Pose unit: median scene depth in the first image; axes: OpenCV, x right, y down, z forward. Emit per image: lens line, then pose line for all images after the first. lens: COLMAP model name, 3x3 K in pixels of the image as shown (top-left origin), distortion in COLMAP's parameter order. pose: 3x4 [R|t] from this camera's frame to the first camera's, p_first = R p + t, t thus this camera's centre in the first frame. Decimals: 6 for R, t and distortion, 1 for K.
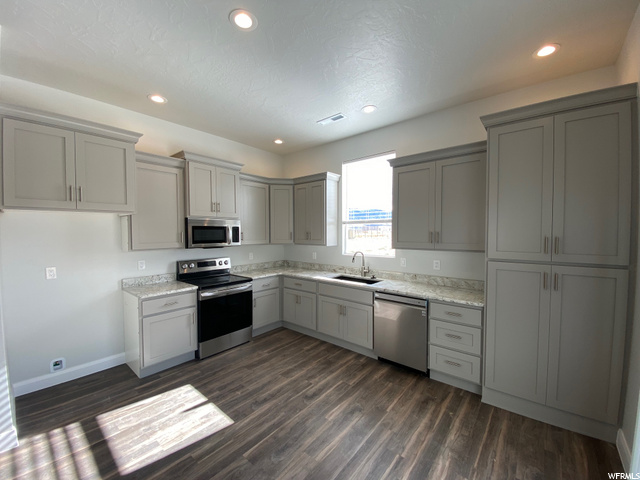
lens RADIAL K [[259.4, 0, 317.5], [0, 259.4, 240.2], [0, 0, 1]] dist [0.024119, -0.018837]
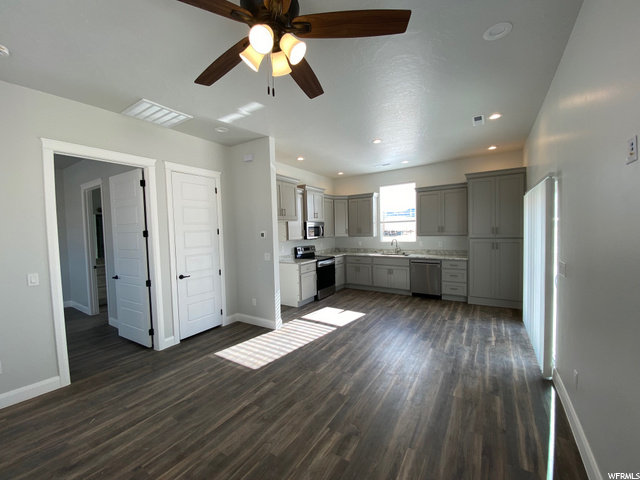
lens RADIAL K [[258.1, 0, 320.0], [0, 258.1, 240.0], [0, 0, 1]] dist [0.055466, -0.018817]
pose [[0.990602, -0.028622, 0.133751, -0.722752], [0.027335, 0.999561, 0.011449, 0.021090], [-0.134020, -0.007685, 0.990949, -0.832819]]
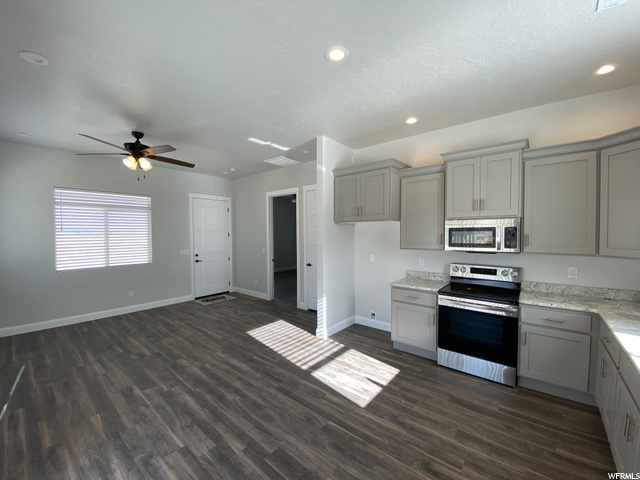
lens RADIAL K [[259.4, 0, 317.5], [0, 259.4, 240.2], [0, 0, 1]] dist [0.024119, -0.018837]
pose [[0.007881, 0.031121, -0.999485, 0.561064], [-0.027981, 0.999131, 0.030890, -0.029084], [0.999577, 0.027723, 0.008745, 0.573190]]
